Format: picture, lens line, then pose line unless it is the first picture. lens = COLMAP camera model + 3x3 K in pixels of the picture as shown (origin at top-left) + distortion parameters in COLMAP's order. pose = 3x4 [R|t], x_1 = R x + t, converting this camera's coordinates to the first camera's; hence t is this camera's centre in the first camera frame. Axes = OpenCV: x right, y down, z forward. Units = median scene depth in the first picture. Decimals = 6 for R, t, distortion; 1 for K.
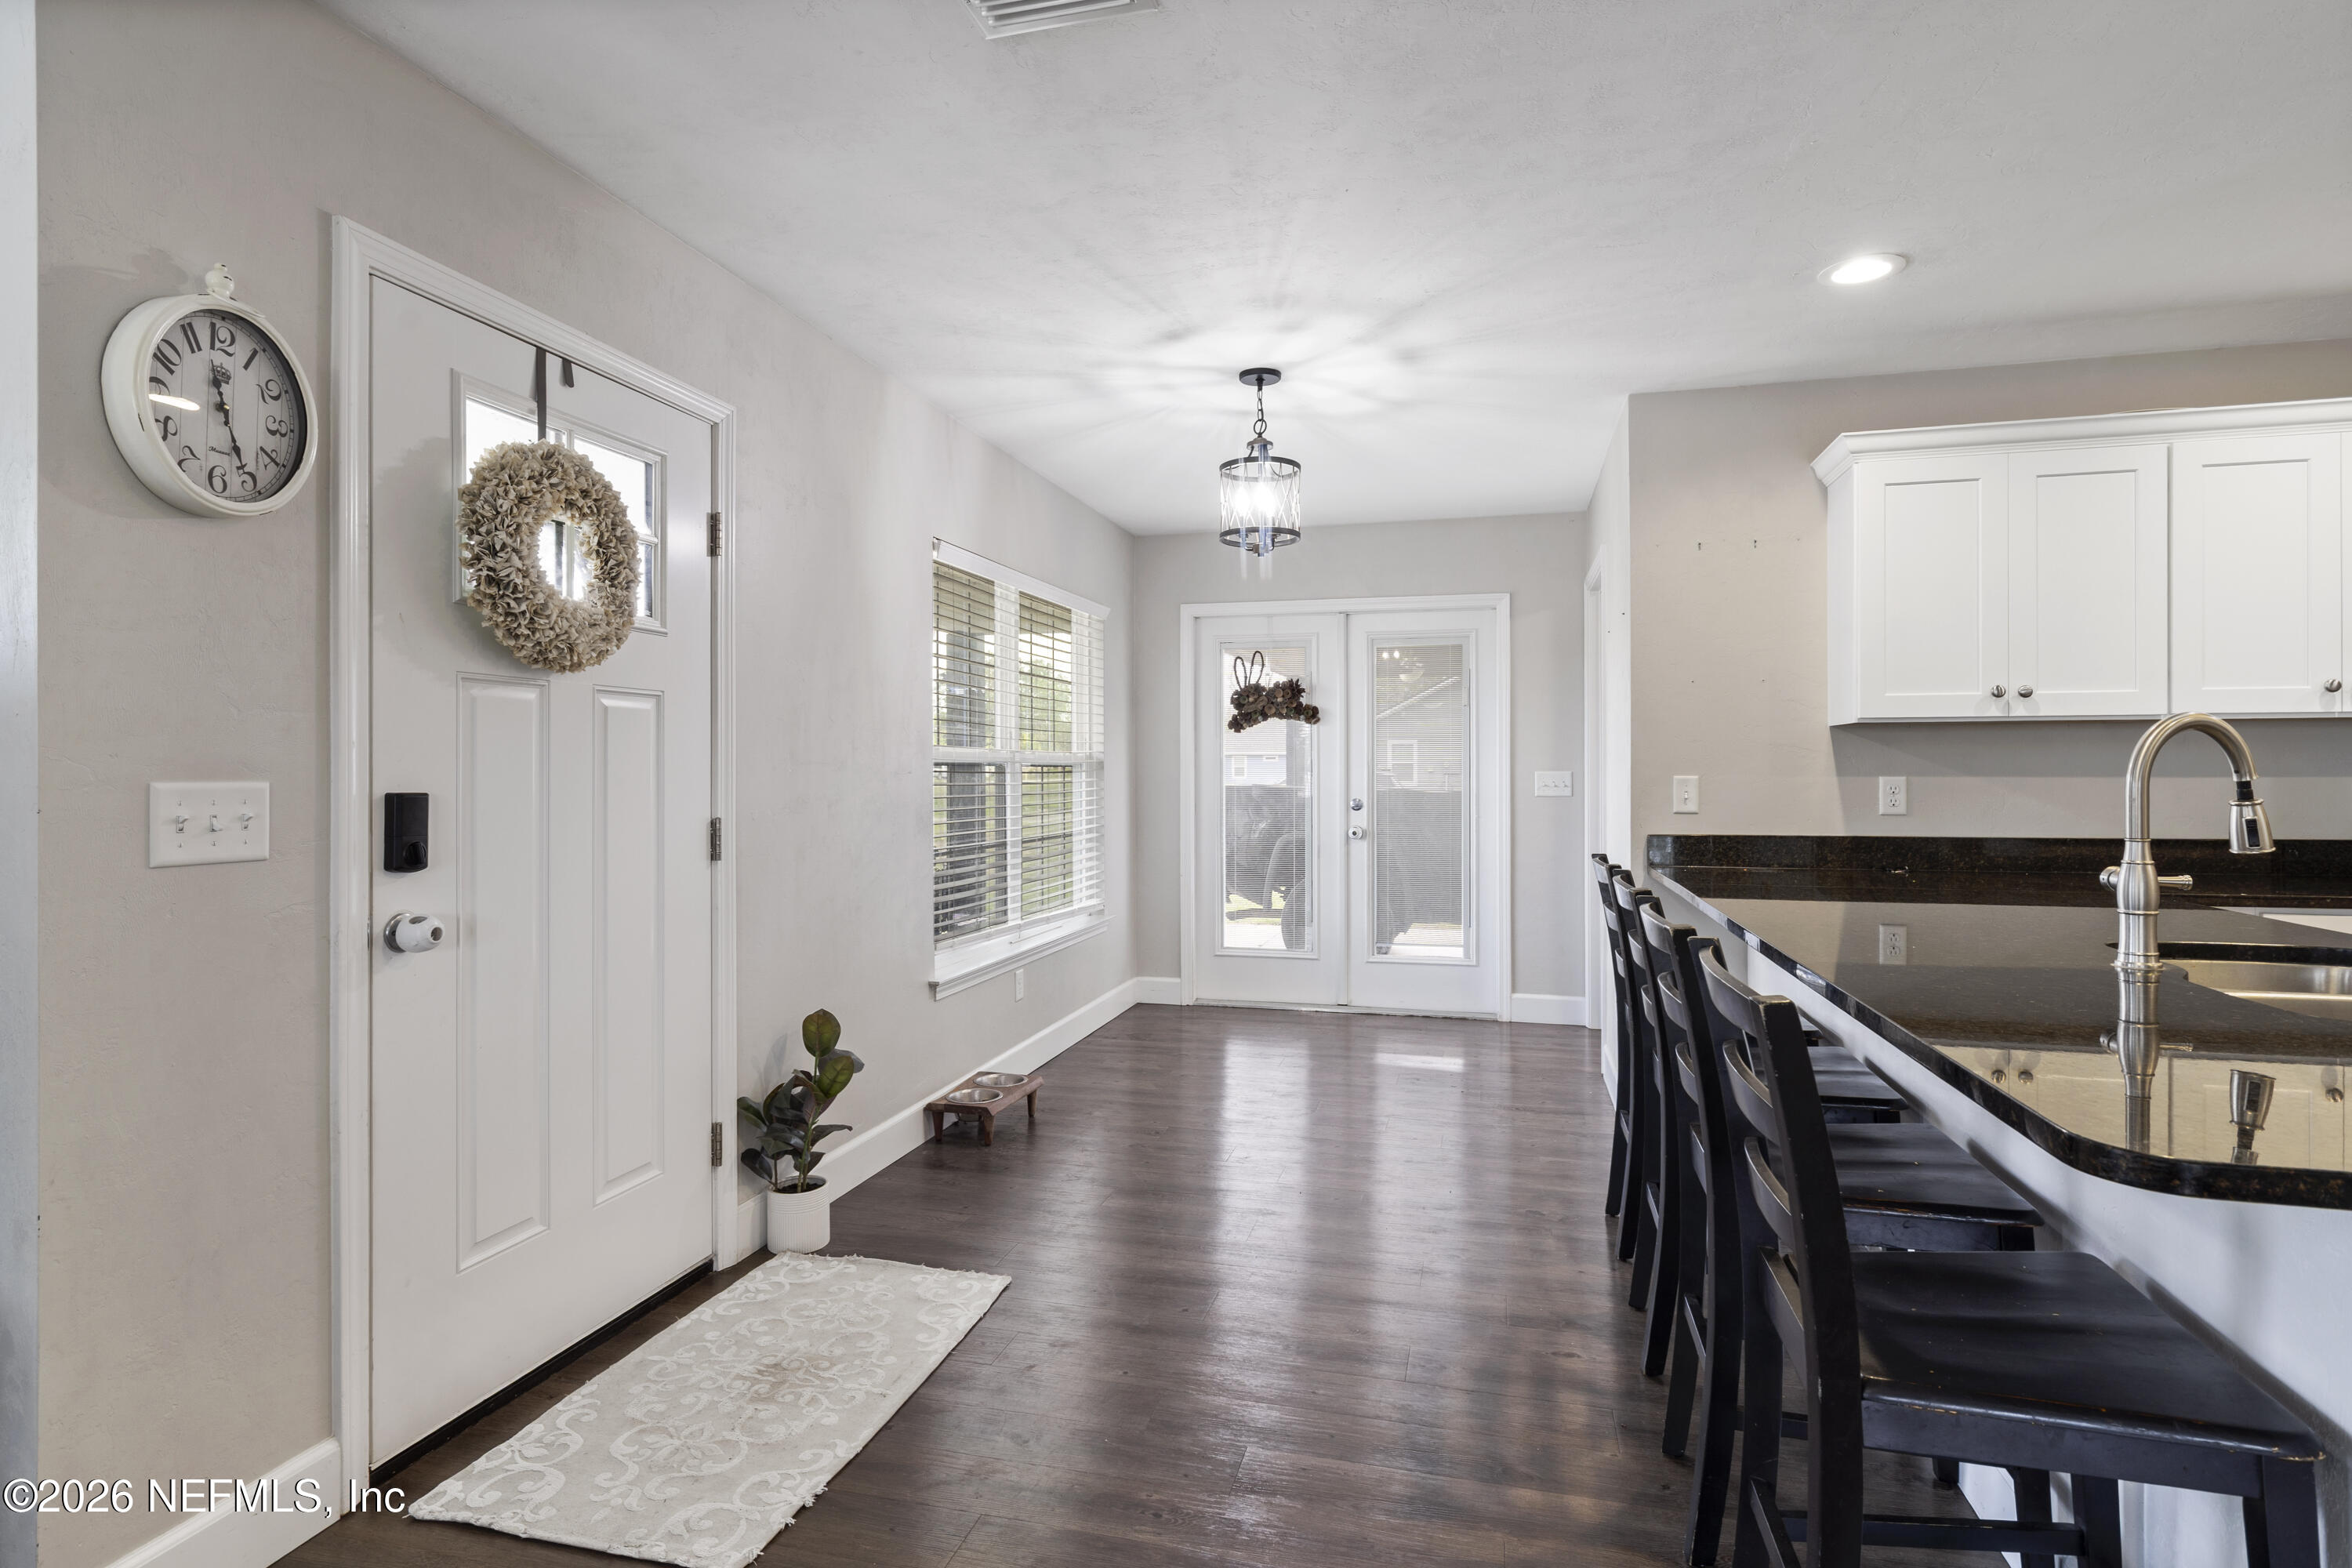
lens RADIAL K [[1149.5, 0, 1212.5], [0, 1149.5, 747.8], [0, 0, 1]] dist [0.001832, 0.000368]
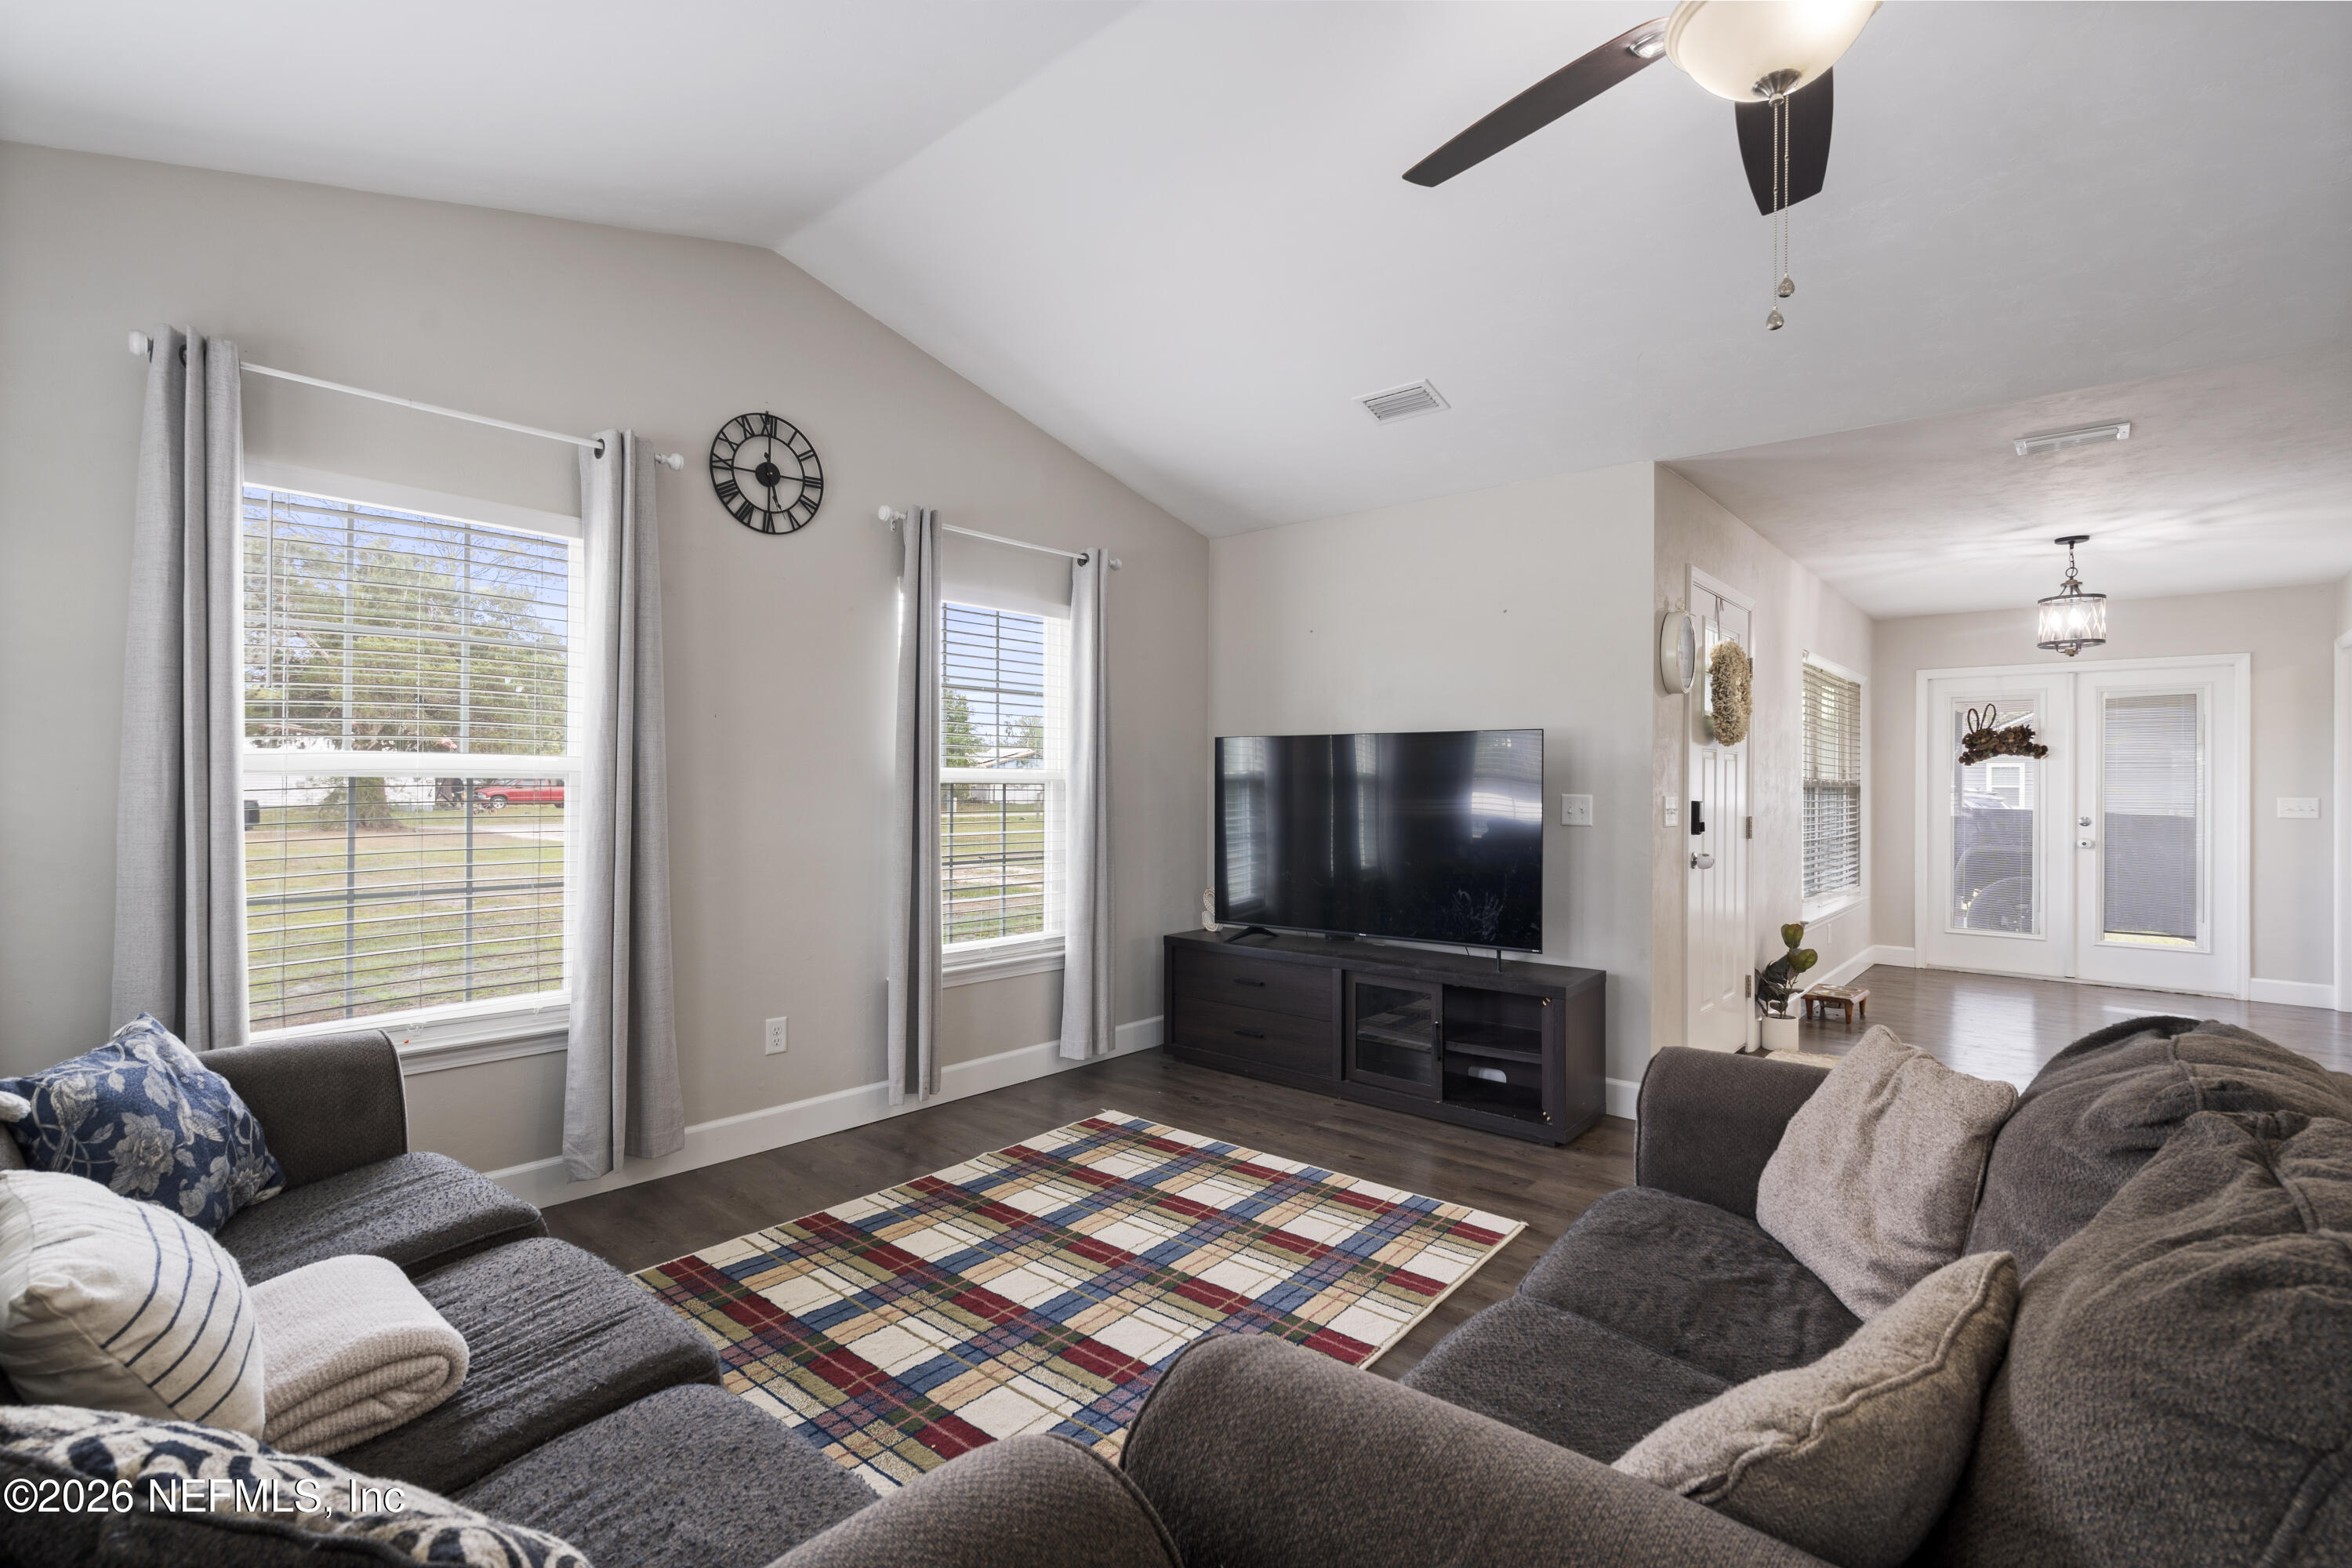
lens RADIAL K [[1083.6, 0, 1176.9], [0, 1083.6, 771.7], [0, 0, 1]] dist [0.000334, 0.001066]
pose [[0.895350, 0.002366, -0.445358, -0.254688], [-0.000922, 0.999994, 0.003459, -0.010004], [0.445363, -0.002686, 0.895346, -0.558009]]
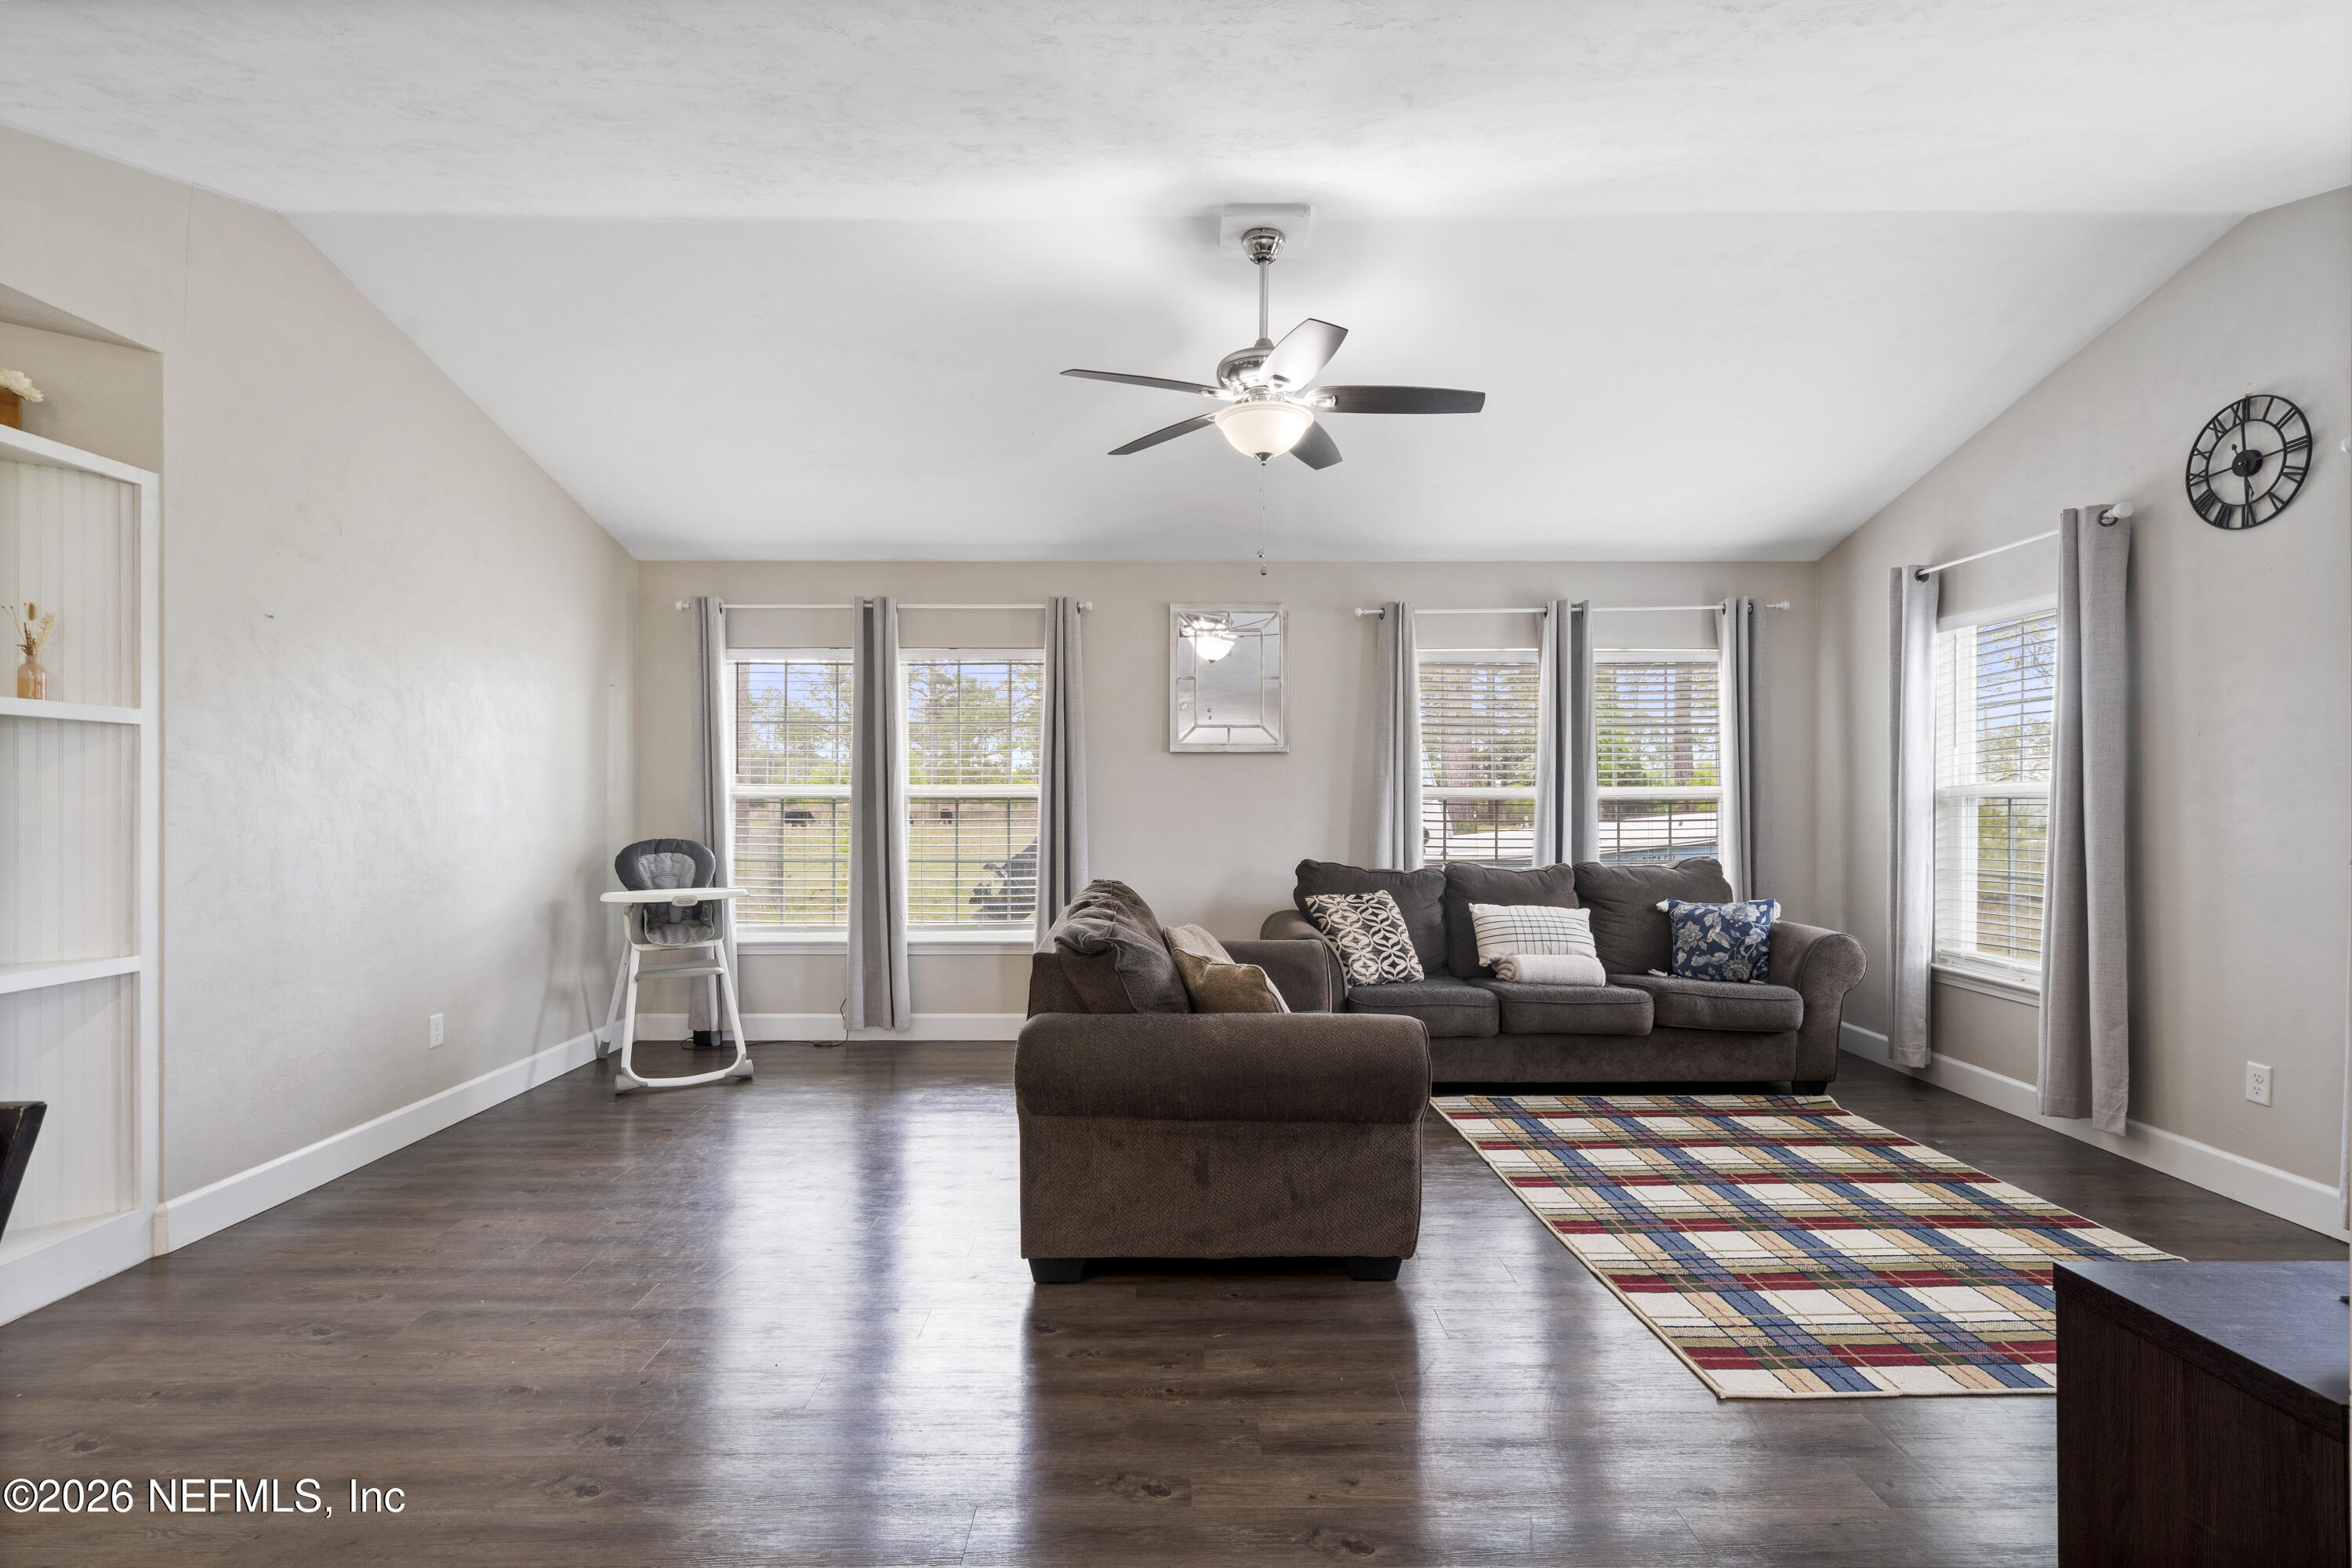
lens RADIAL K [[1149.5, 0, 1154.6], [0, 1149.5, 795.9], [0, 0, 1]] dist [0.001832, 0.000368]
pose [[-0.969824, -0.002631, -0.243791, -0.021860], [0.000357, 0.999925, -0.012213, 0.004272], [0.243805, -0.011931, -0.969751, 0.417233]]
